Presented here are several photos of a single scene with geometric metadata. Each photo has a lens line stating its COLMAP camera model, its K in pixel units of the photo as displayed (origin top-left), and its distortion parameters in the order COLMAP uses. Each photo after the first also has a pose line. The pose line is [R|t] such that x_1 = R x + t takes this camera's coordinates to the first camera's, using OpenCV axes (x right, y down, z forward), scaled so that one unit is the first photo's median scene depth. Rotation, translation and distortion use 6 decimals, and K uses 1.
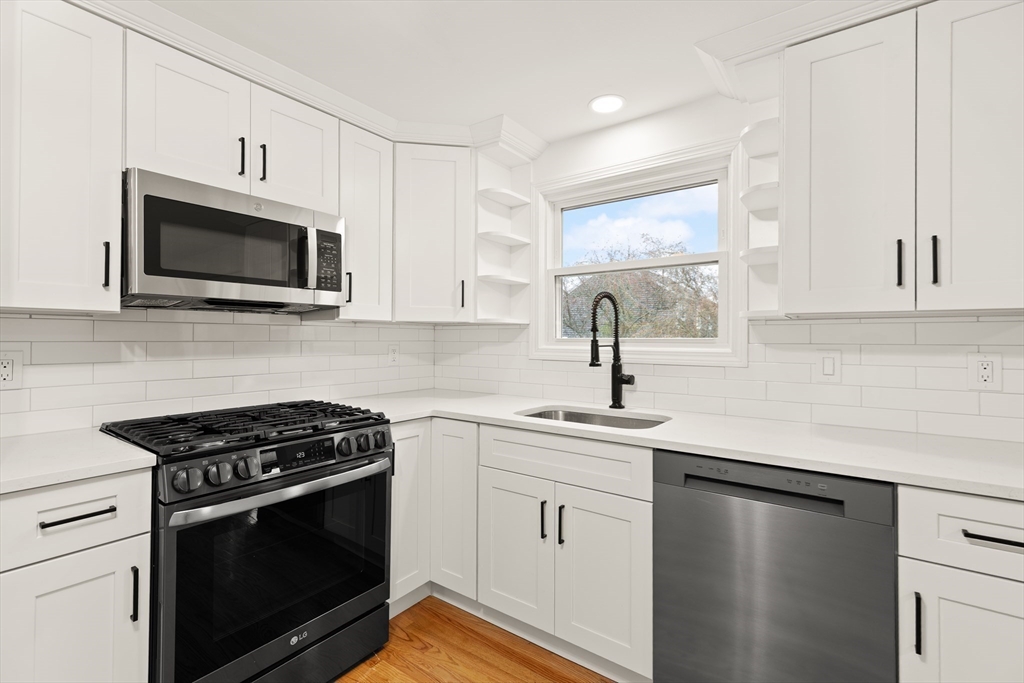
lens RADIAL K [[461.7, 0, 510.6], [0, 461.7, 335.3], [0, 0, 1]] dist [0.002143, 0.000100]
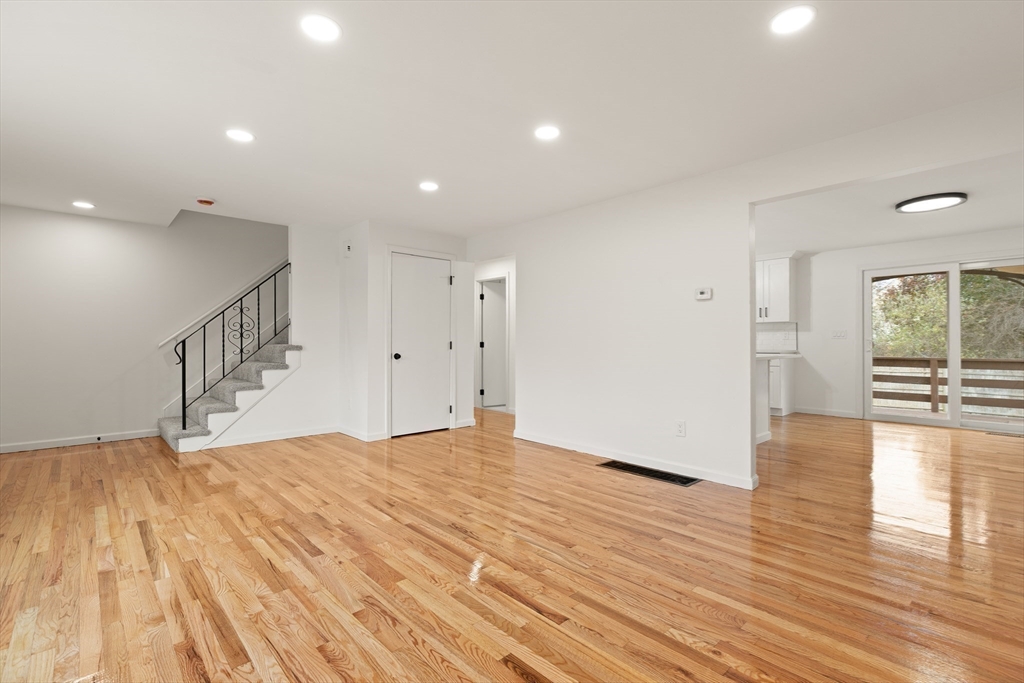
lens RADIAL K [[464.8, 0, 497.3], [0, 464.8, 341.6], [0, 0, 1]] dist [0.003997, 0.000519]
pose [[0.976107, -0.004758, -0.217236, -0.583168], [0.005797, 0.999975, 0.004145, 0.081535], [0.217211, -0.005306, 0.976110, -3.167474]]
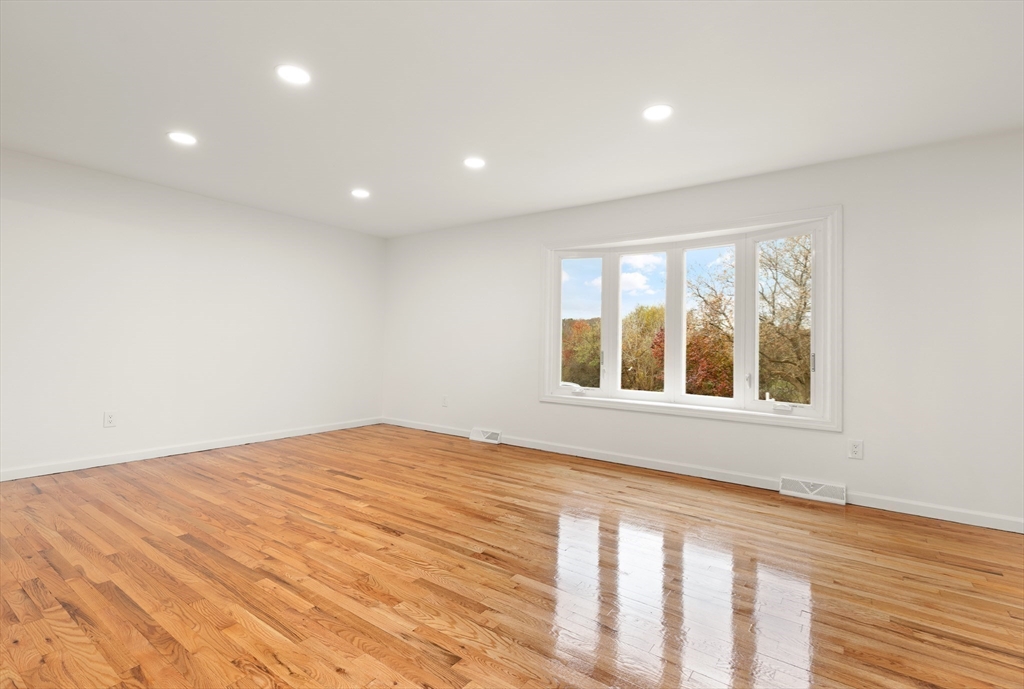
lens RADIAL K [[487.1, 0, 513.3], [0, 487.1, 342.6], [0, 0, 1]] dist [0.000992, 0.000160]
pose [[-0.999729, -0.021848, -0.008022, -1.305371], [-0.021786, 0.999733, -0.007734, 0.092217], [0.008189, -0.007558, -0.999938, -0.503522]]
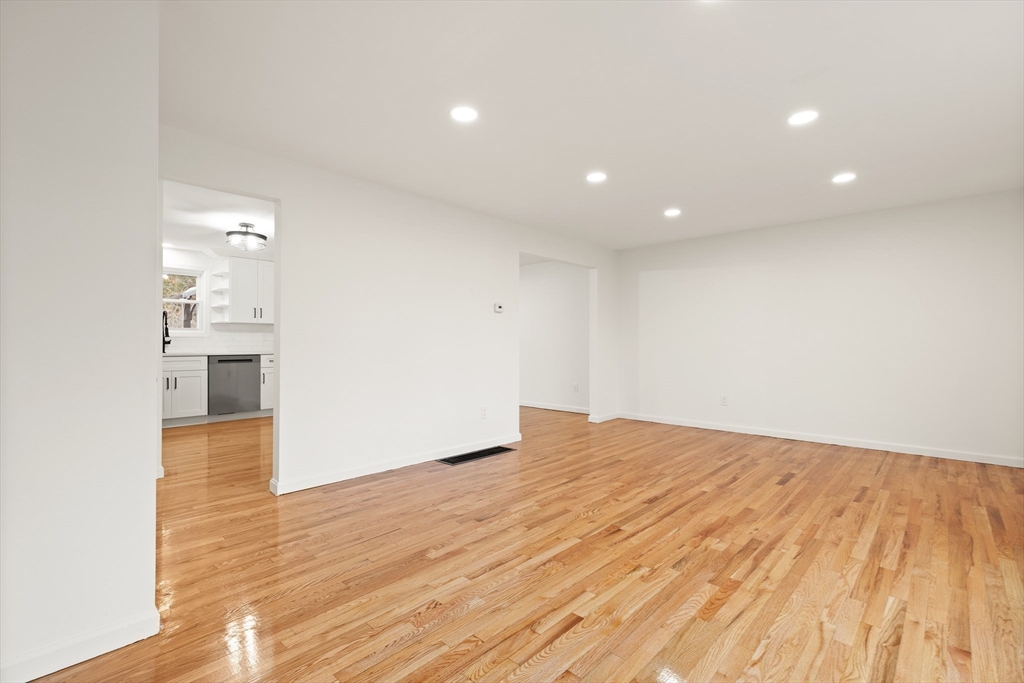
lens RADIAL K [[473.2, 0, 518.5], [0, 473.2, 343.8], [0, 0, 1]] dist [0.004590, 0.000252]
pose [[0.116269, -0.004988, 0.993205, -2.640260], [-0.007082, 0.999958, 0.005851, 0.081665], [-0.993192, -0.007715, 0.116229, -1.622095]]
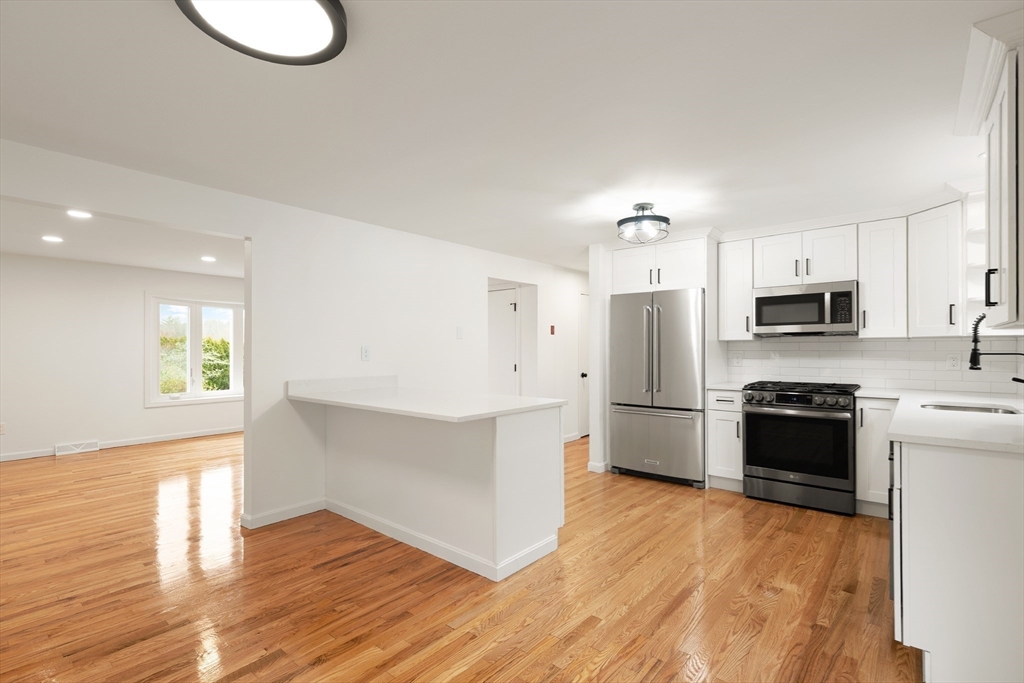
lens RADIAL K [[466.8, 0, 520.2], [0, 466.8, 347.0], [0, 0, 1]] dist [-0.002837, 0.000299]
pose [[-0.058762, -0.009270, -0.998229, 1.609565], [0.008188, 0.999919, -0.009767, 0.007157], [0.998238, -0.008748, -0.058681, -0.195110]]
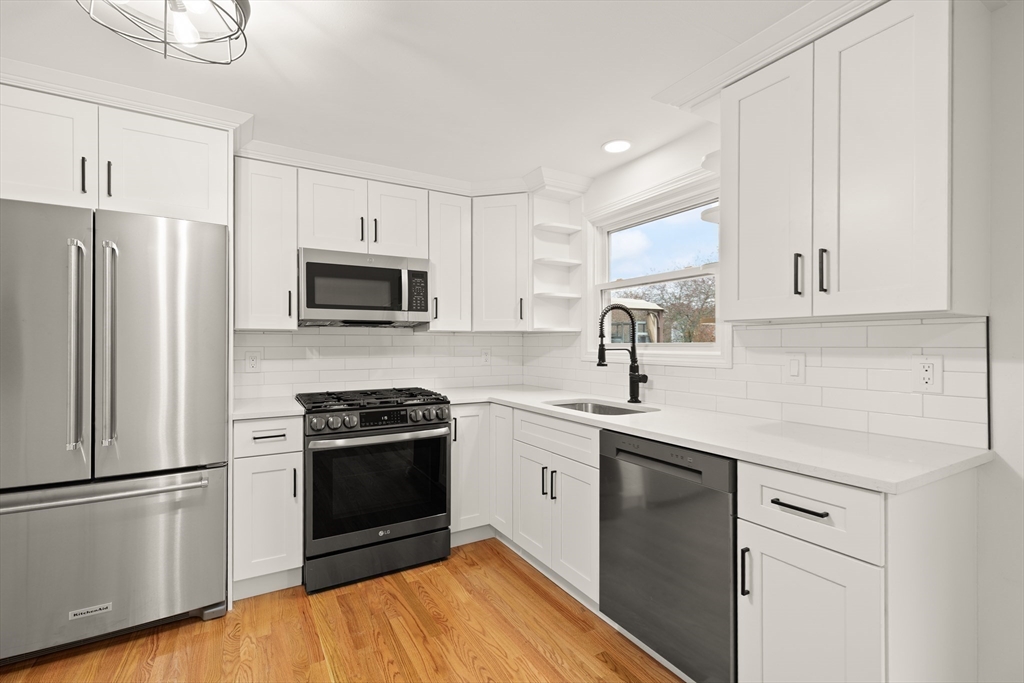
lens RADIAL K [[457.4, 0, 507.9], [0, 457.4, 345.7], [0, 0, 1]] dist [0.004658, 0.000385]
pose [[0.915704, -0.003740, -0.401836, 0.457443], [0.007447, 0.999943, 0.007663, 0.002212], [0.401784, -0.010010, 0.915680, -0.213917]]
